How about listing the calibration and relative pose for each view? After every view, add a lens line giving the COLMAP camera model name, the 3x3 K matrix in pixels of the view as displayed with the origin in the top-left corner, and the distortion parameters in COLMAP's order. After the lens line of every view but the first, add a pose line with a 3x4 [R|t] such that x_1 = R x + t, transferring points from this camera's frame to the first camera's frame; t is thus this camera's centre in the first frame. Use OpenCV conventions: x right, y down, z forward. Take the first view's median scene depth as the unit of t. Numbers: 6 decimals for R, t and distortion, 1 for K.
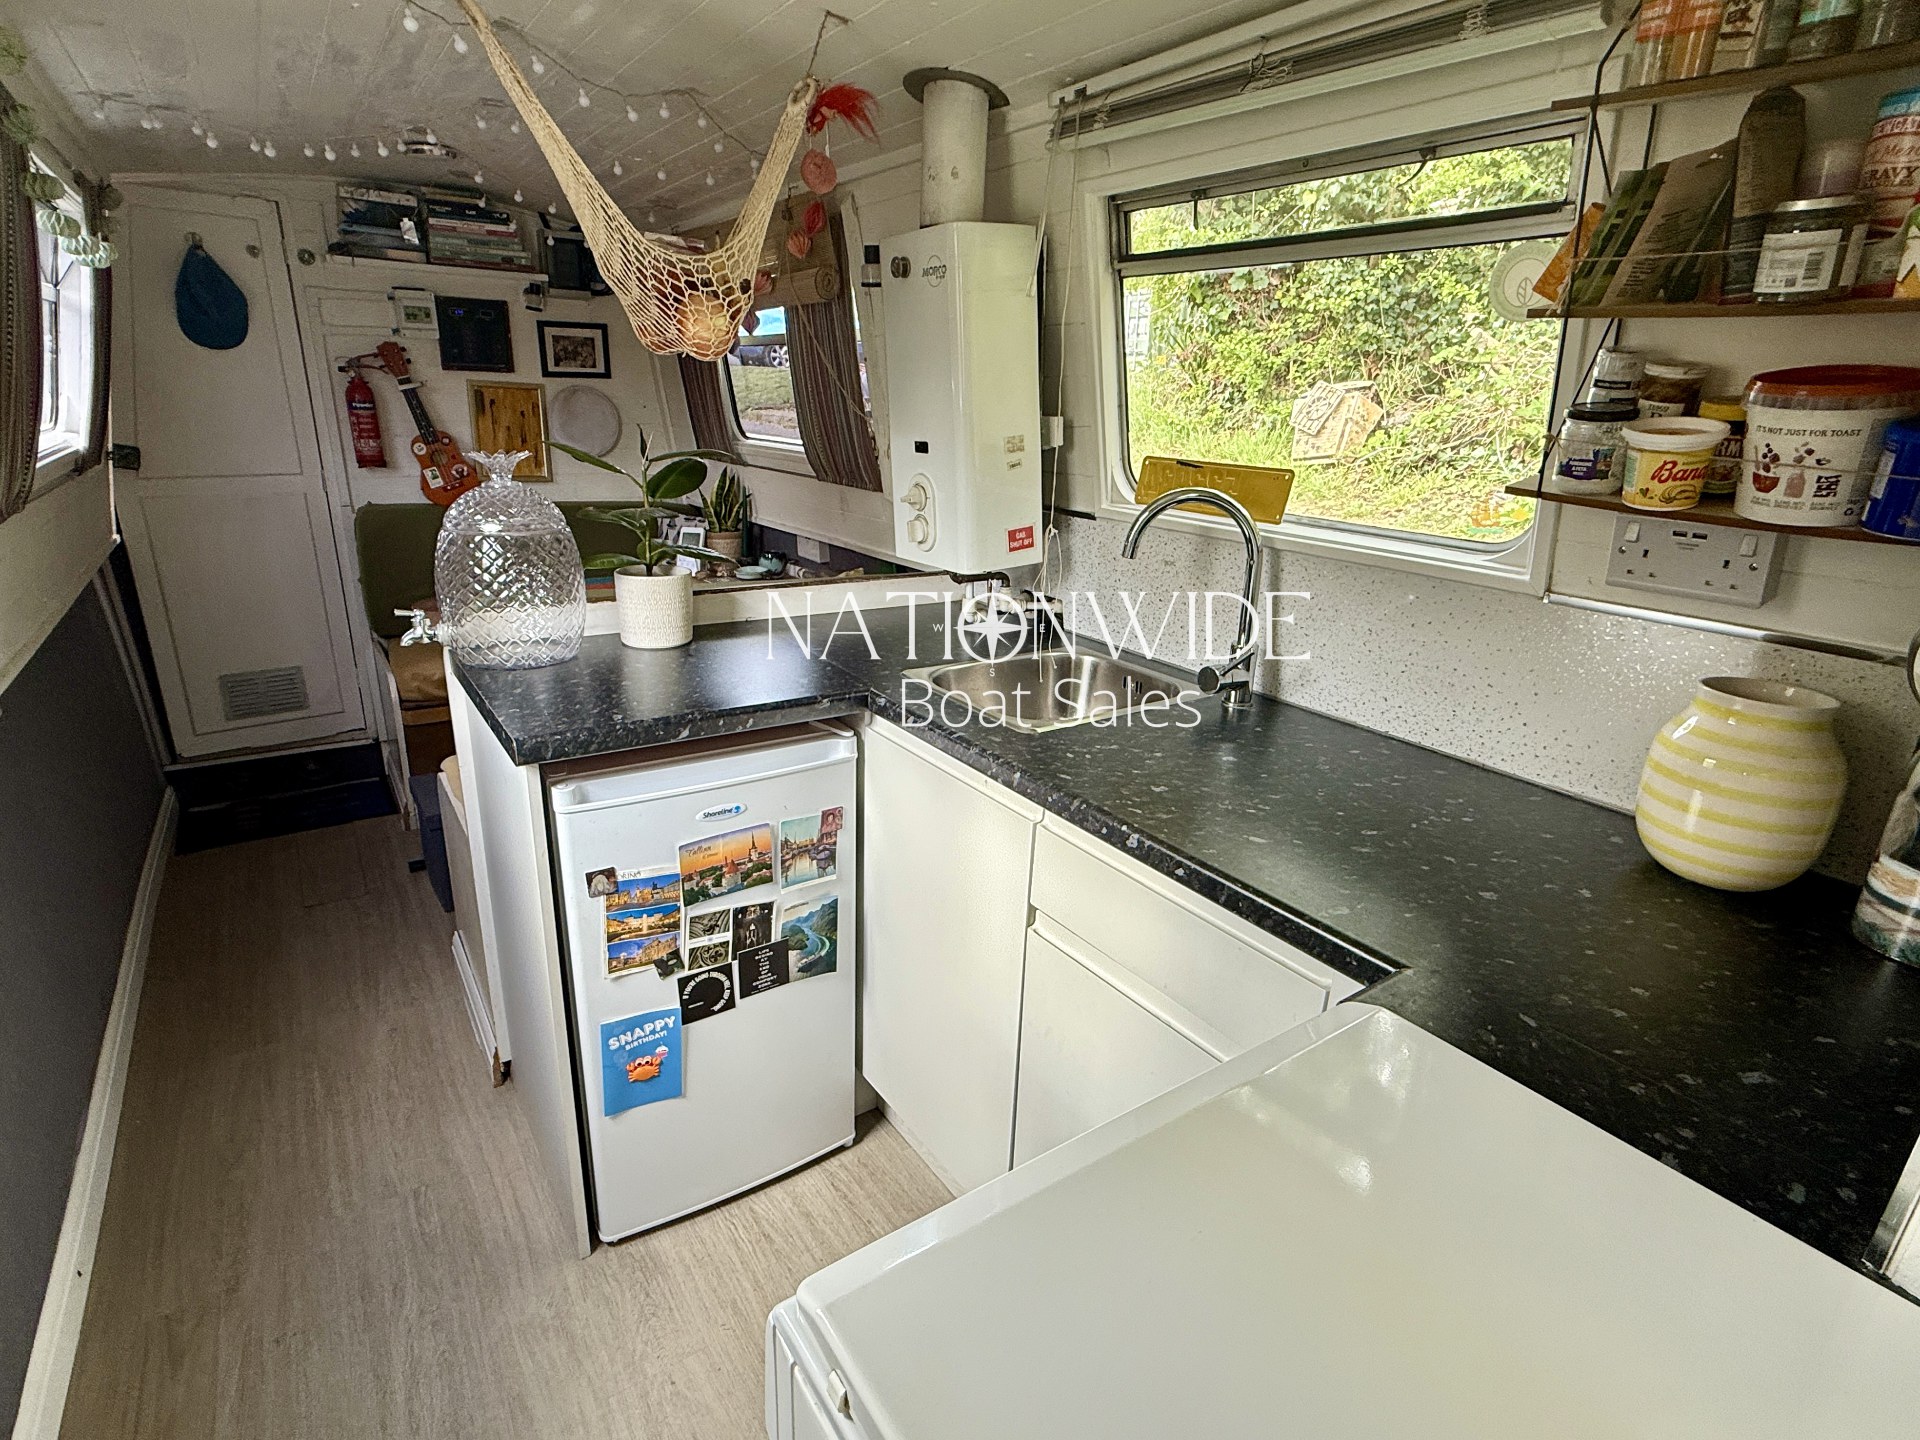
lens RADIAL K [[978.3, 0, 961.9], [0, 978.3, 724.6], [0, 0, 1]] dist [0.003808, -0.002849]
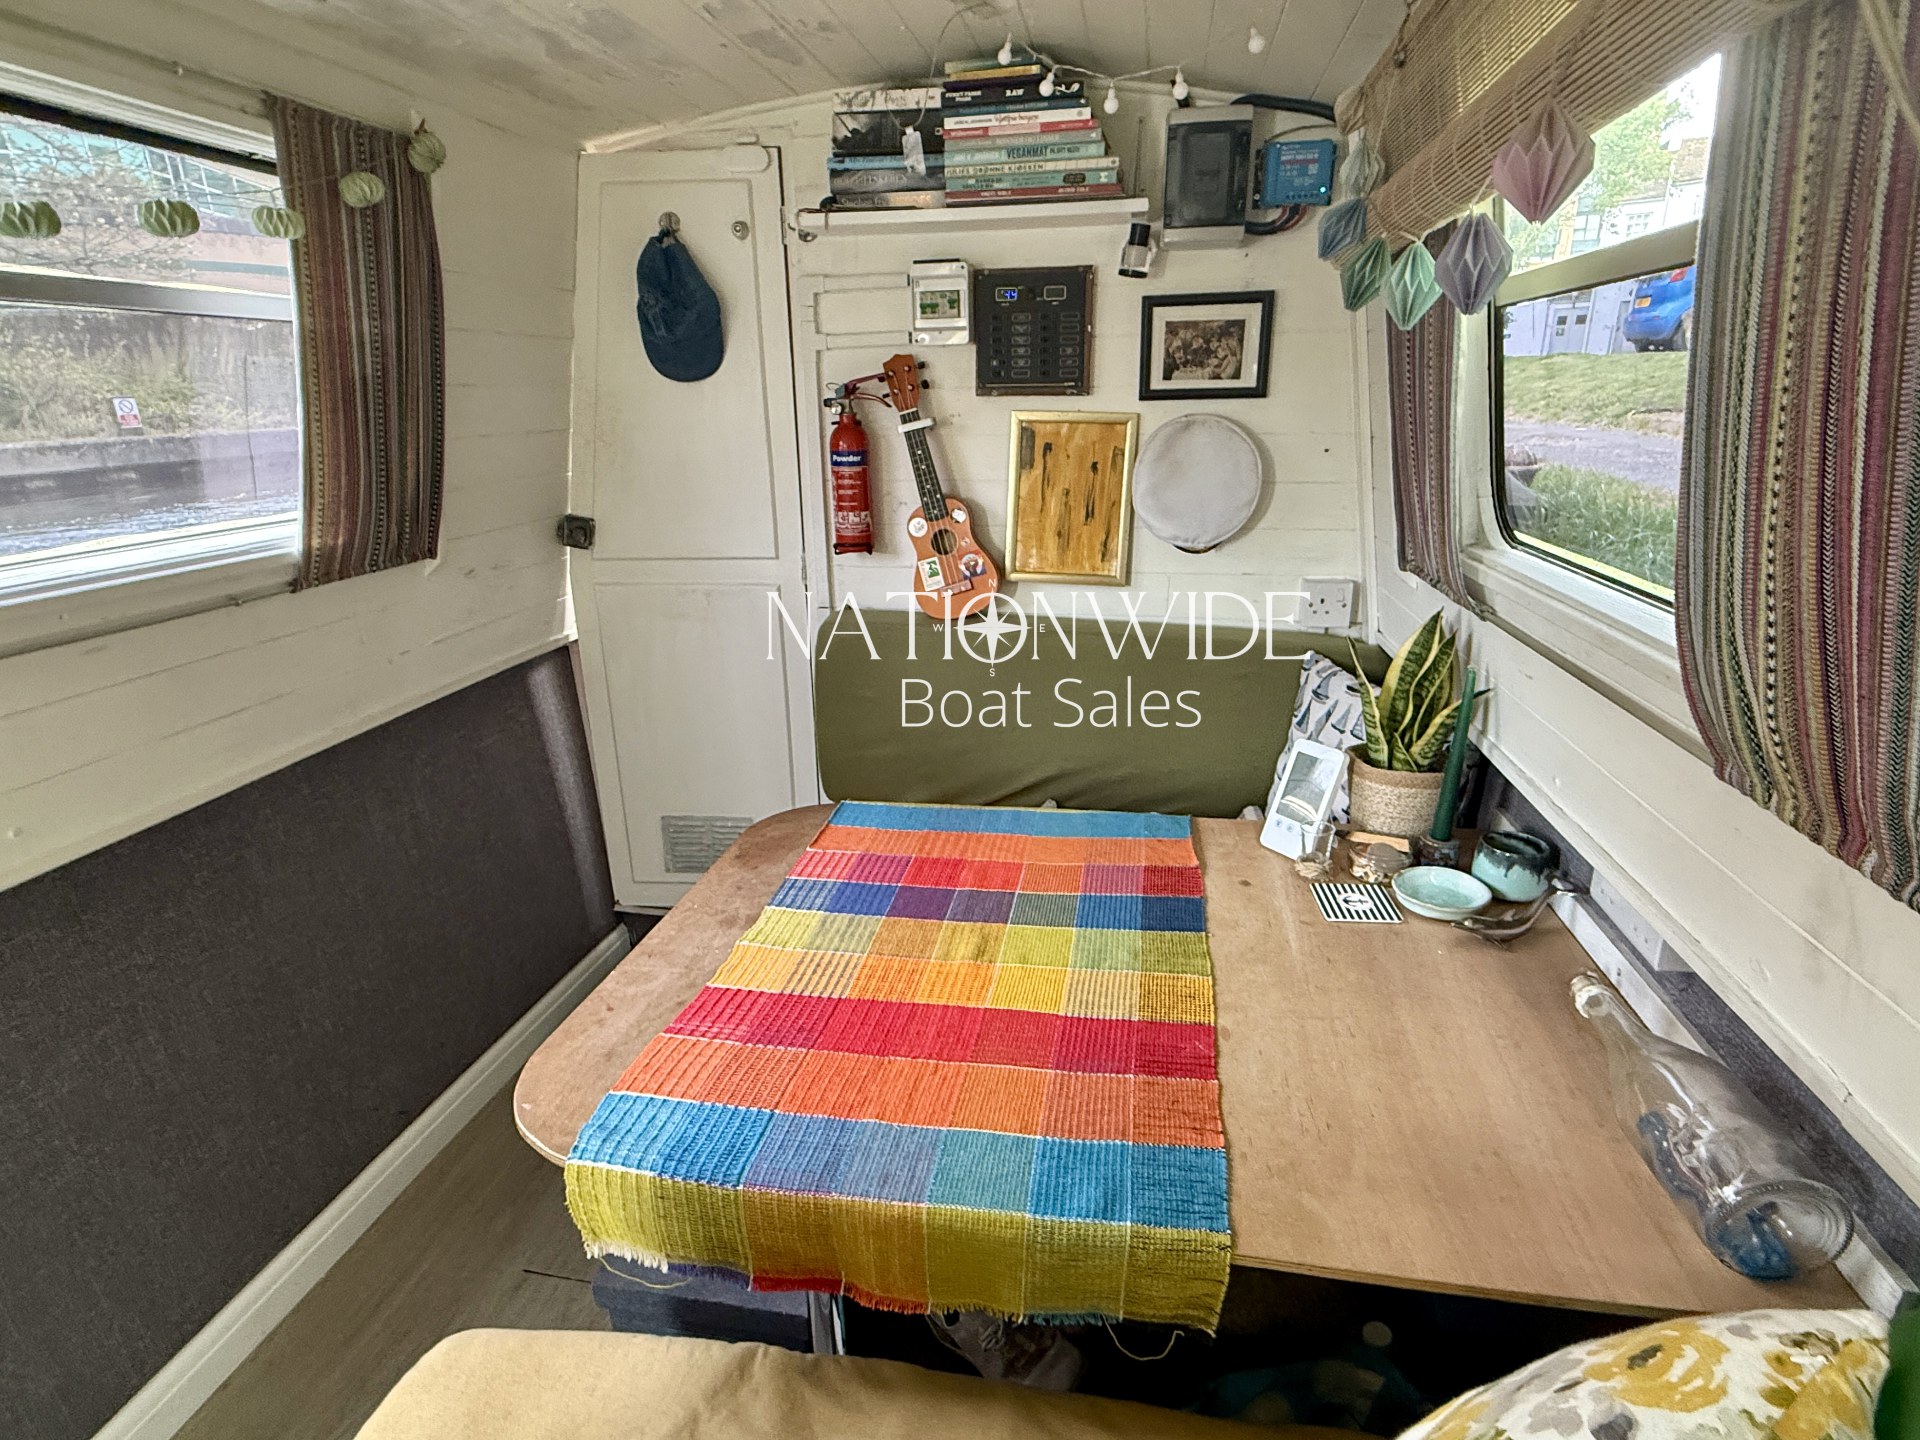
lens RADIAL K [[978.3, 0, 951.5], [0, 978.3, 714.0], [0, 0, 1]] dist [0.003808, -0.002849]
pose [[0.701850, 0.183465, -0.688294, -0.101327], [-0.196593, 0.978624, 0.060387, -0.212451], [0.684659, 0.092931, 0.722915, 0.595477]]
